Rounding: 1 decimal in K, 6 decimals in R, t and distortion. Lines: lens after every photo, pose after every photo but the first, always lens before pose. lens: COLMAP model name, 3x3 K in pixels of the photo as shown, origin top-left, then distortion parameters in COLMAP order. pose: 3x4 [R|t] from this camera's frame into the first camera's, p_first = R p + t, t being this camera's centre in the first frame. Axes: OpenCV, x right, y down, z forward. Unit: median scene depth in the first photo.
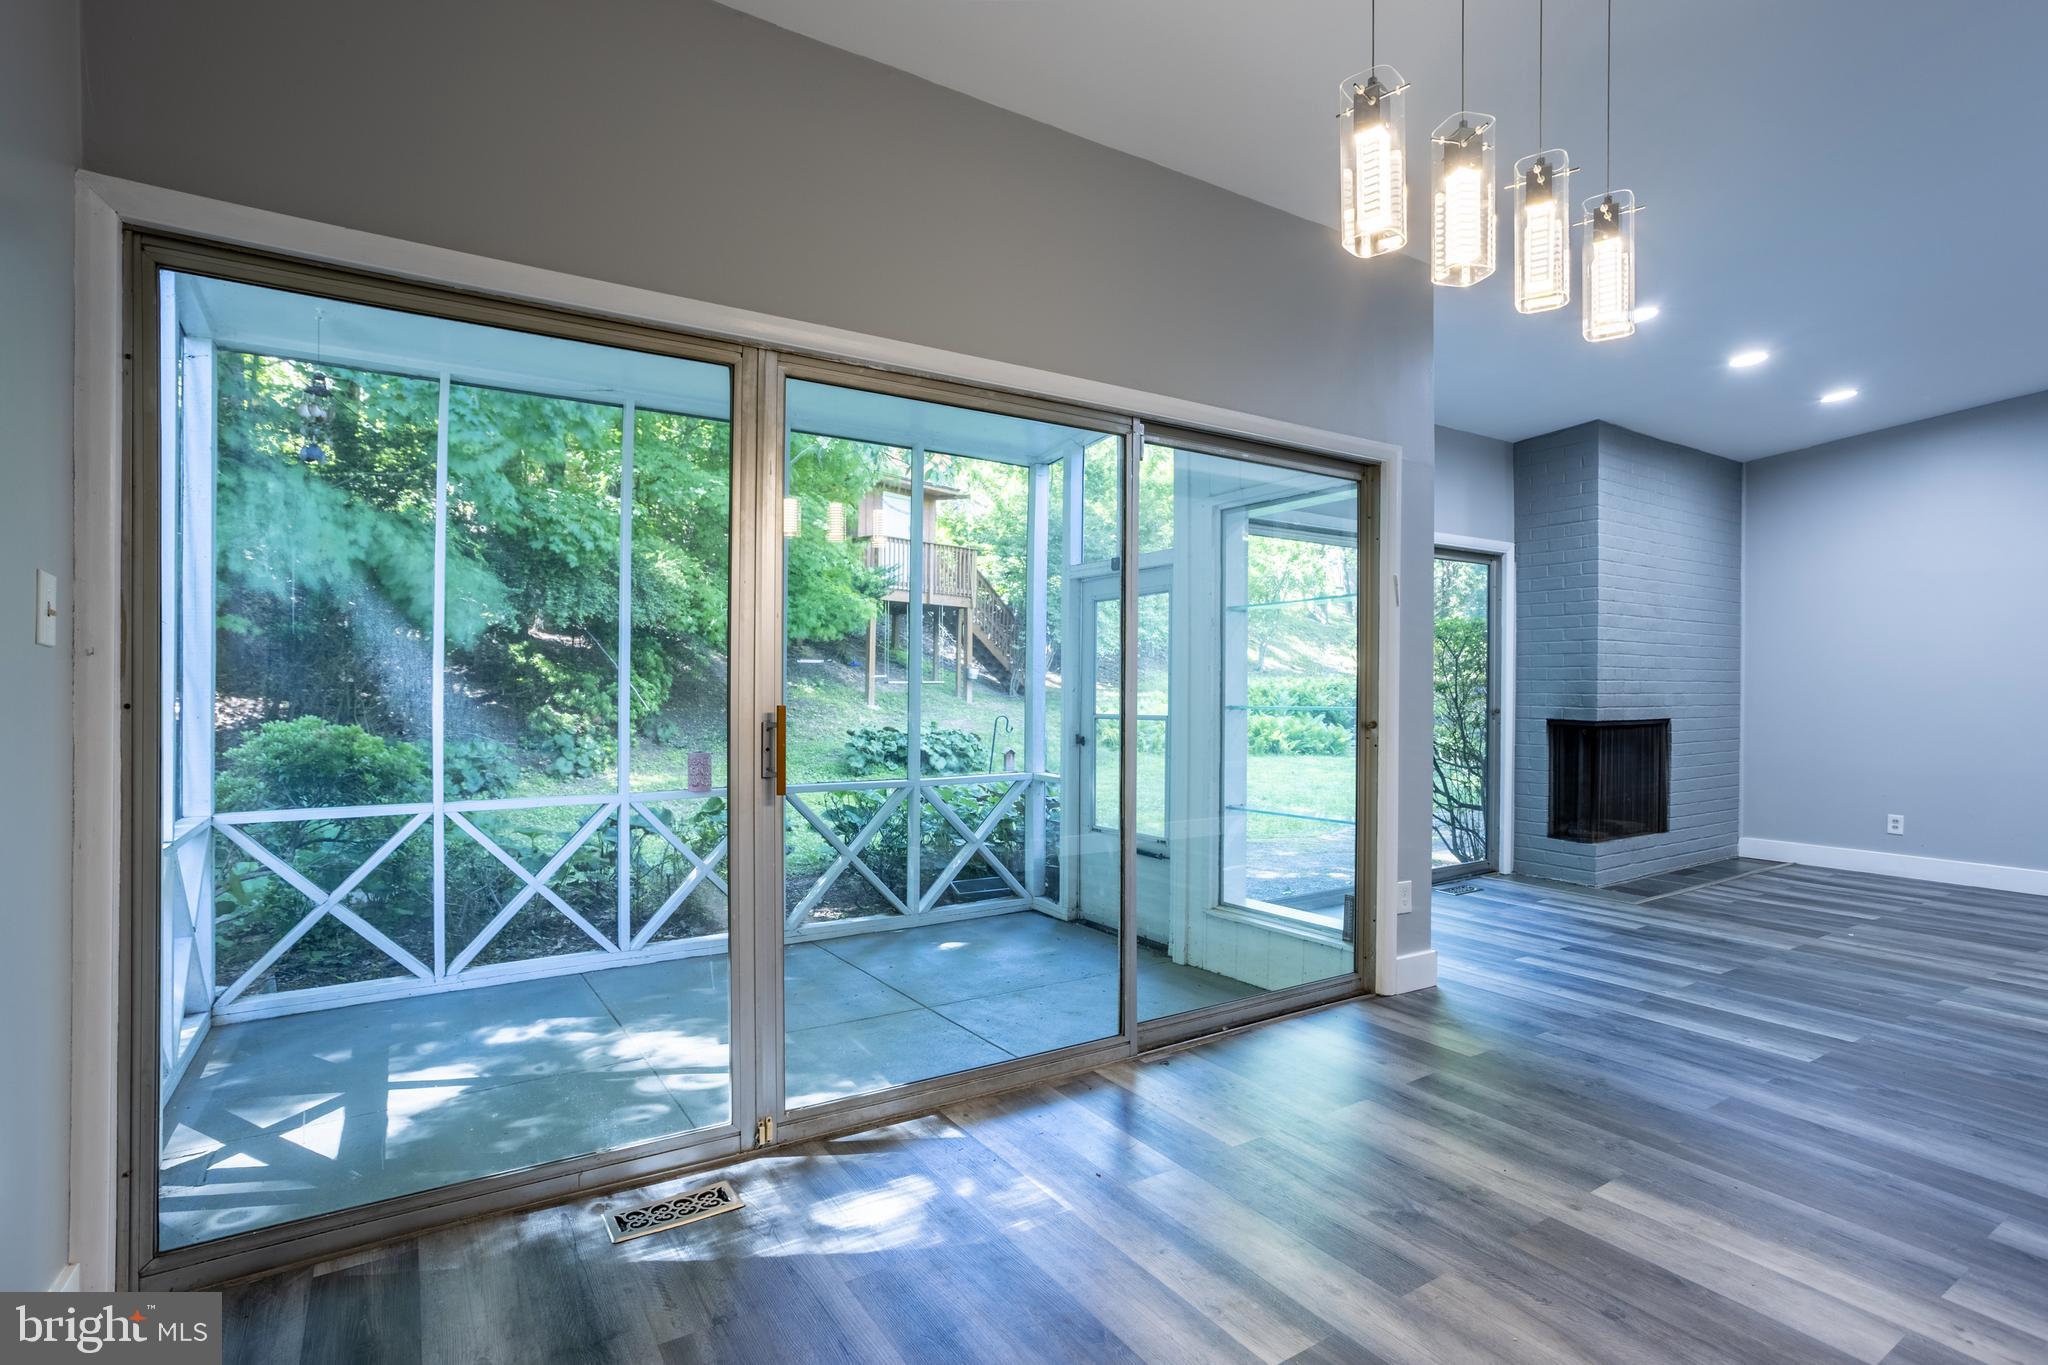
lens RADIAL K [[993.5, 0, 1038.8], [0, 993.5, 685.5], [0, 0, 1]] dist [-0.011427, 0.015078]
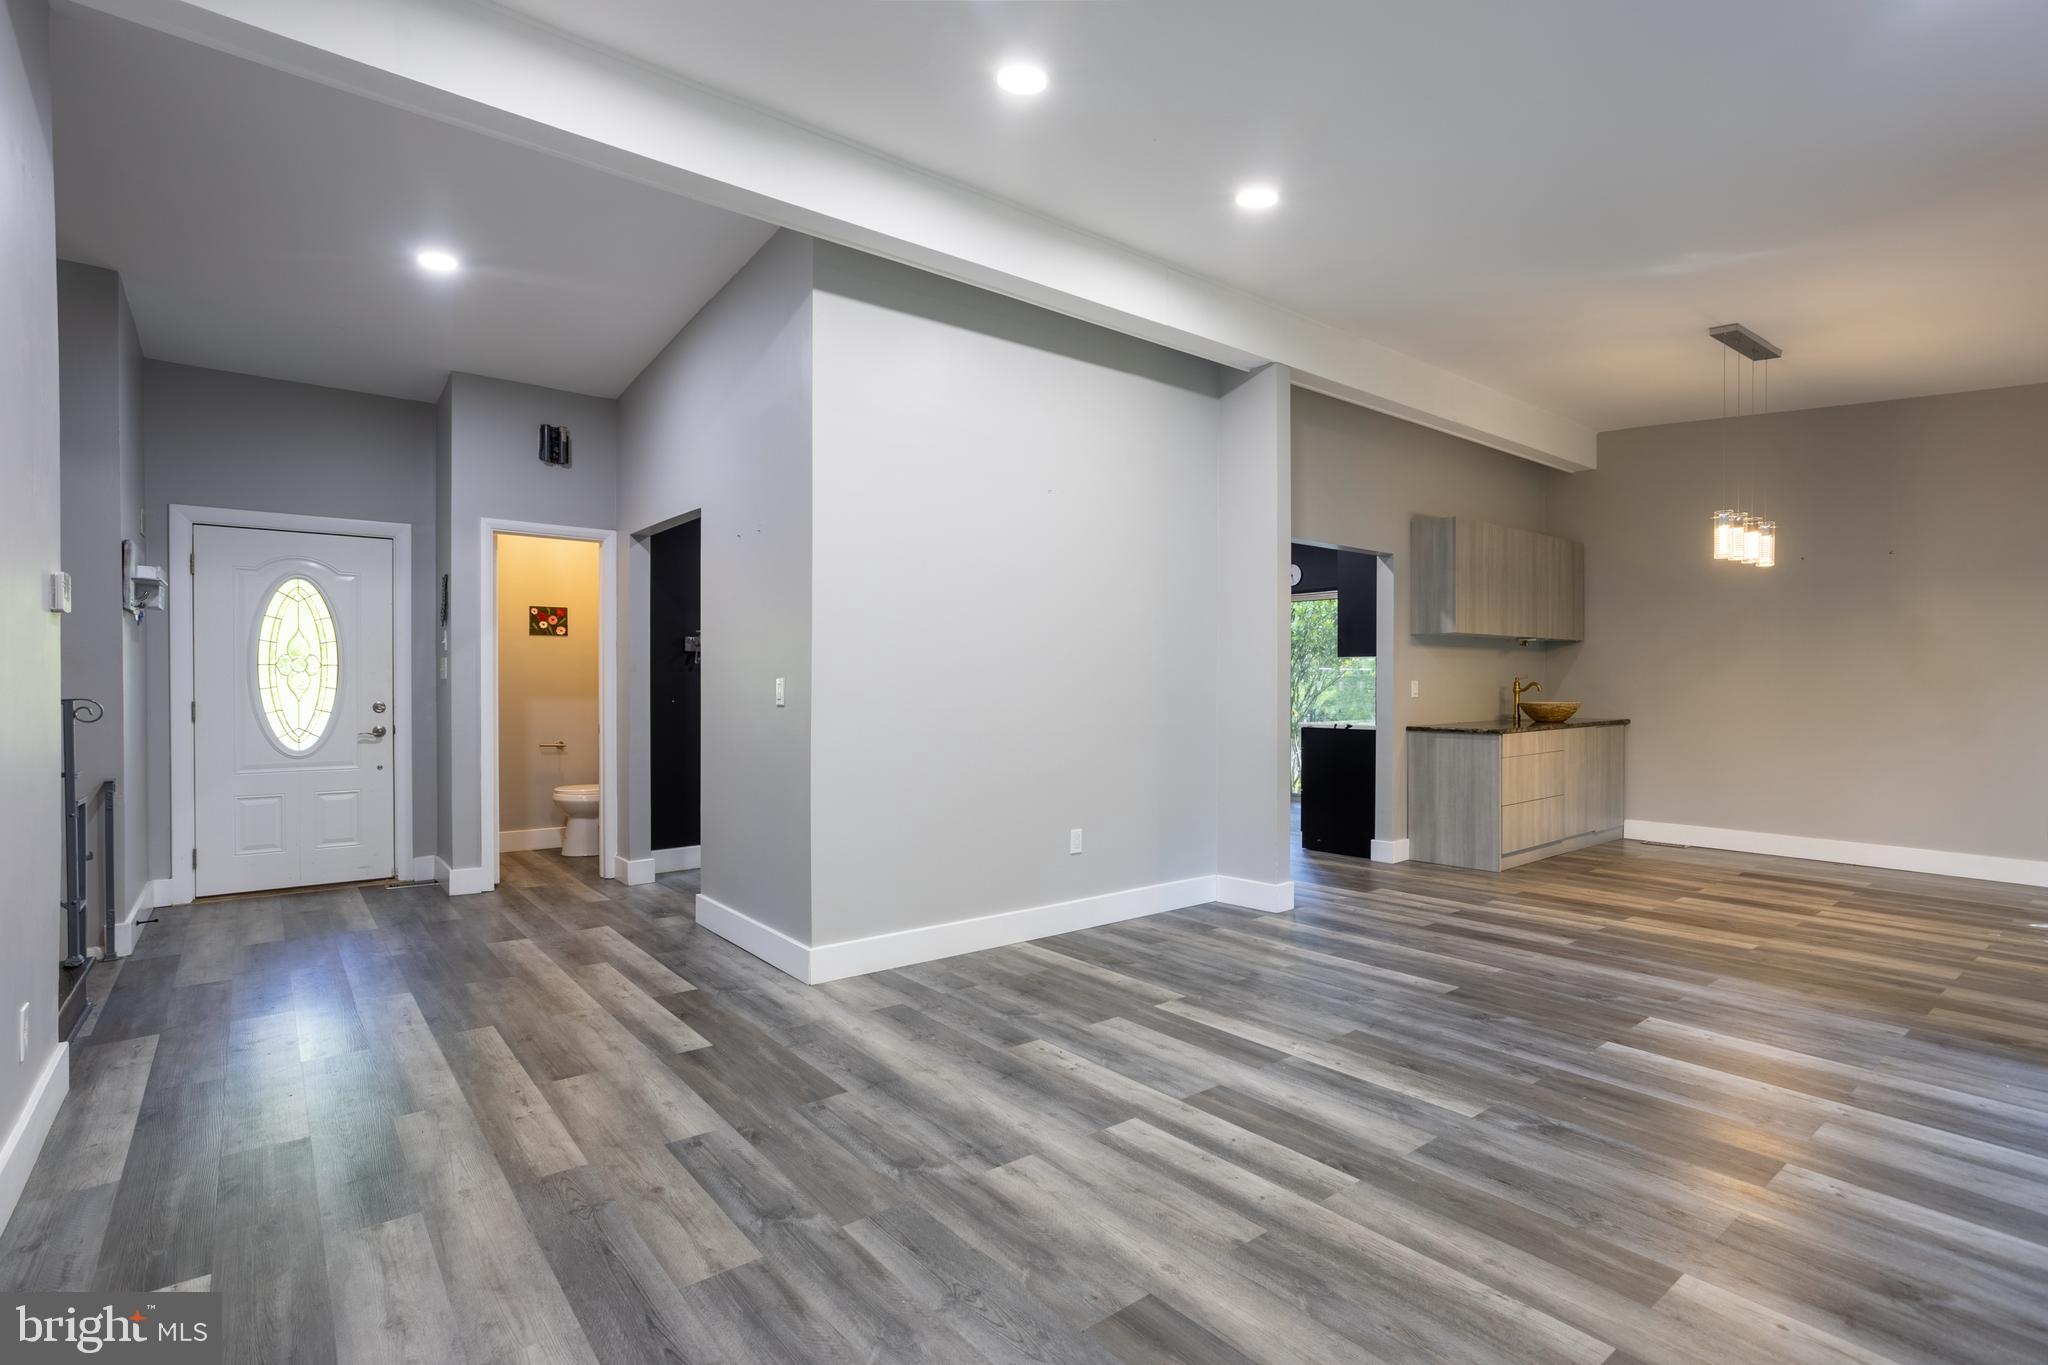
lens RADIAL K [[993.5, 0, 1036.8], [0, 993.5, 687.5], [0, 0, 1]] dist [-0.011427, 0.015078]
pose [[-0.995419, -0.007057, -0.095348, 0.782110], [-0.007018, 0.999975, -0.000739, 0.008999], [0.095351, -0.000067, -0.995444, 1.017084]]
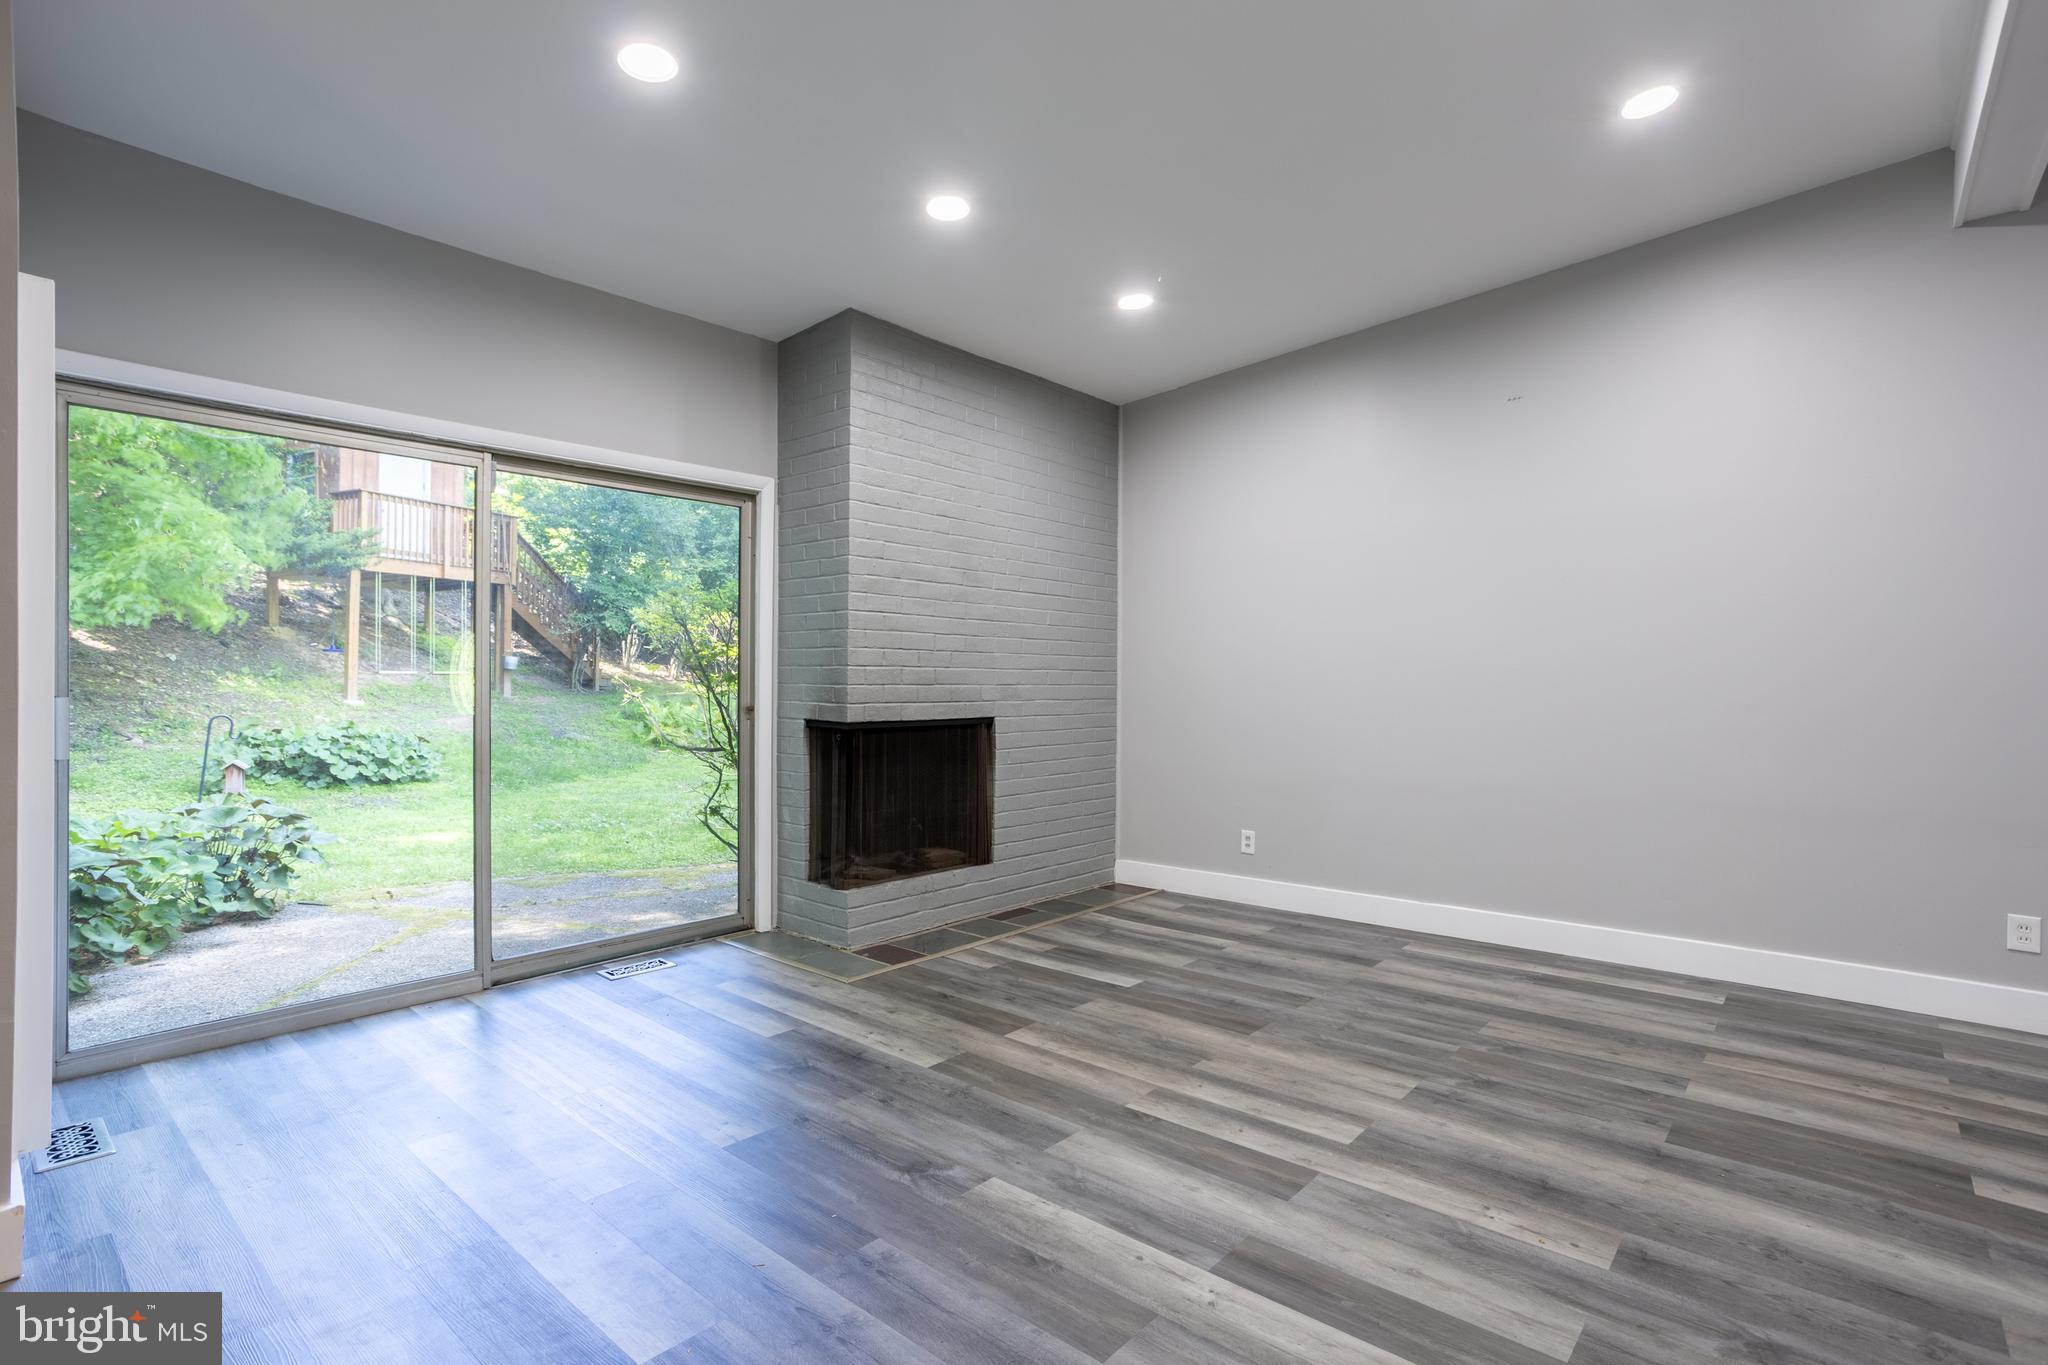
lens RADIAL K [[993.5, 0, 1018.9], [0, 993.5, 682.8], [0, 0, 1]] dist [-0.011427, 0.015078]
pose [[0.967429, 0.002585, 0.253130, 0.467156], [-0.003529, 0.999988, 0.003277, 0.003994], [-0.253118, -0.004064, 0.967427, 0.245415]]
